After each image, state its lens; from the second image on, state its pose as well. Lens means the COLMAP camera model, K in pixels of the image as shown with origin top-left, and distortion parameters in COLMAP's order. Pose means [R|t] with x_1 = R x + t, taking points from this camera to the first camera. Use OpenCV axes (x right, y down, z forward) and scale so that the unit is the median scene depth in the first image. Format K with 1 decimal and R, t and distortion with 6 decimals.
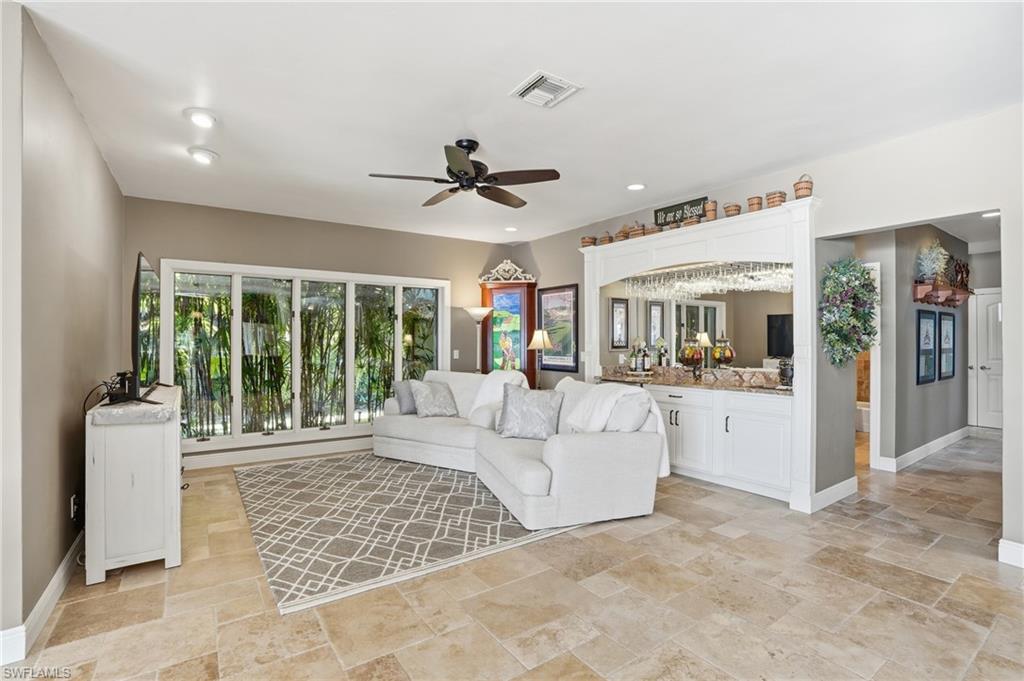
lens RADIAL K [[474.7, 0, 512.8], [0, 474.7, 340.8], [0, 0, 1]] dist [-0.072573, 0.029435]
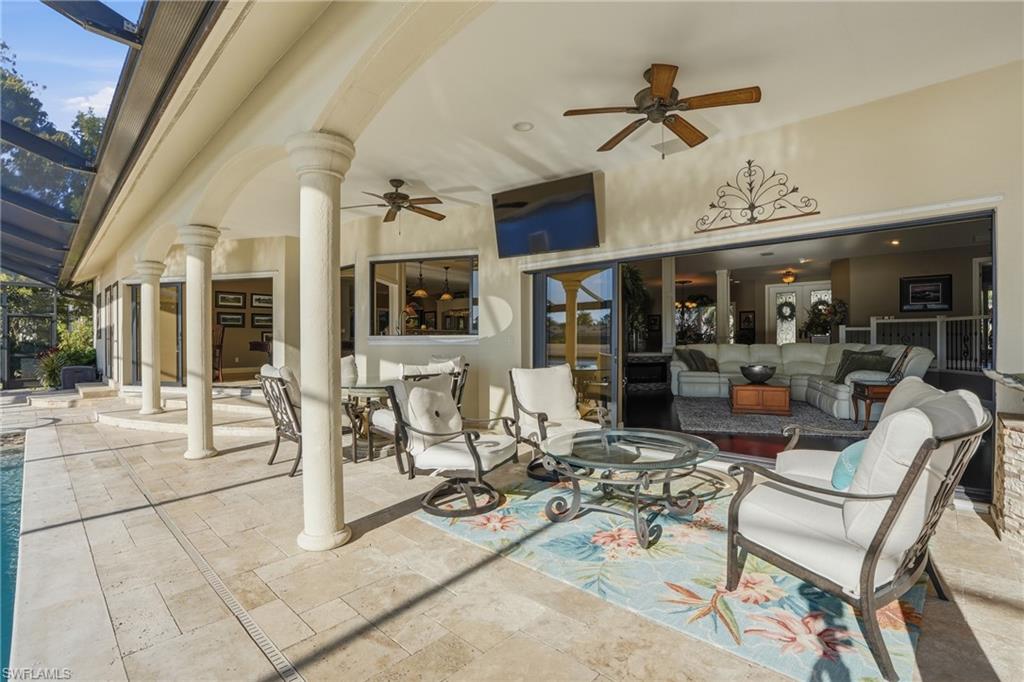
lens RADIAL K [[466.6, 0, 515.1], [0, 466.6, 341.1], [0, 0, 1]] dist [-0.036023, 0.000685]
pose [[0.974593, -0.004357, 0.223941, -0.083898], [0.004422, 0.999990, 0.000210, 0.160088], [-0.223940, 0.000786, 0.974603, -4.120005]]
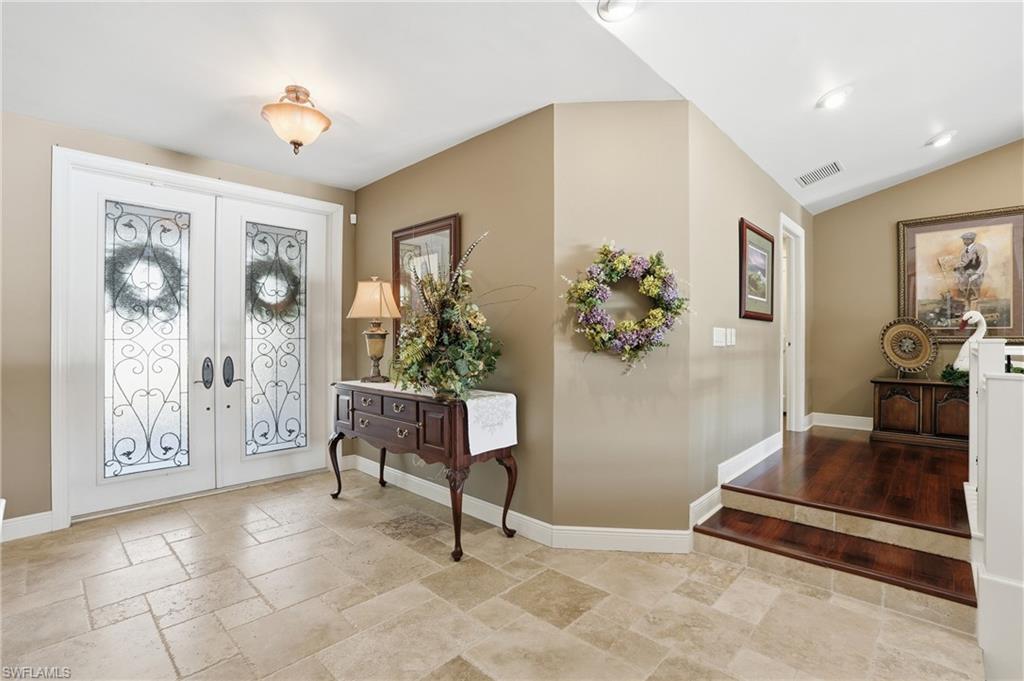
lens RADIAL K [[466.6, 0, 515.1], [0, 466.6, 340.6], [0, 0, 1]] dist [-0.036023, 0.000685]
pose [[-0.215268, -0.003108, 0.976550, 2.207092], [0.001969, 0.999992, 0.003617, 0.023110], [-0.976553, 0.002701, -0.215260, -0.989740]]
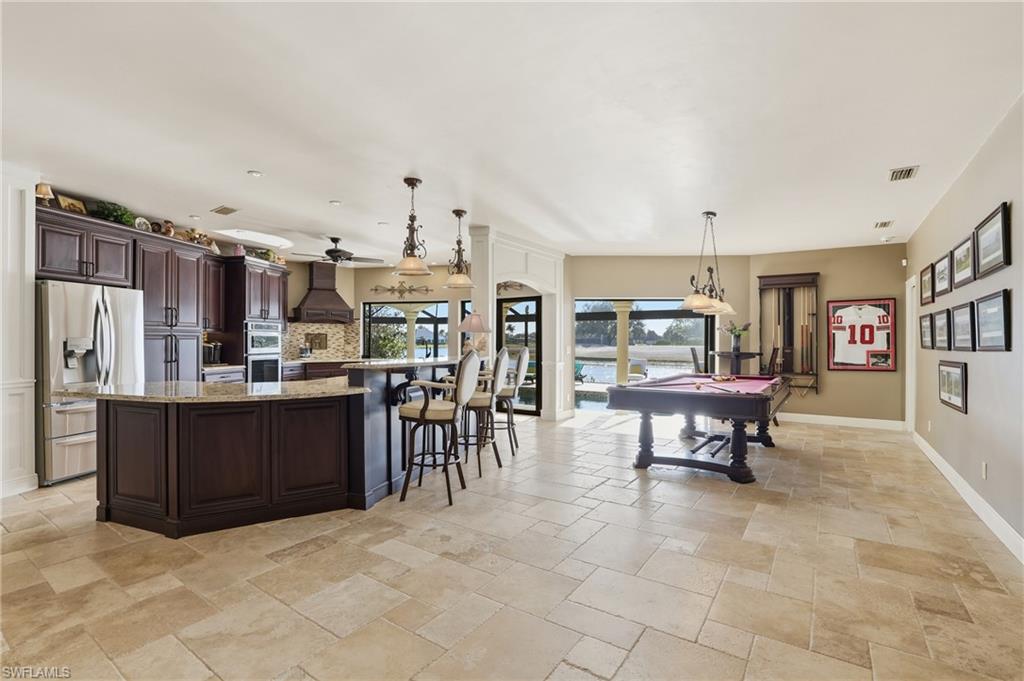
lens RADIAL K [[474.7, 0, 512.8], [0, 474.7, 340.8], [0, 0, 1]] dist [-0.072573, 0.029435]
pose [[-0.932008, -0.001797, -0.362434, 0.454808], [-0.002717, 0.999994, 0.002029, 0.014801], [0.362428, 0.002876, -0.932007, 0.974294]]
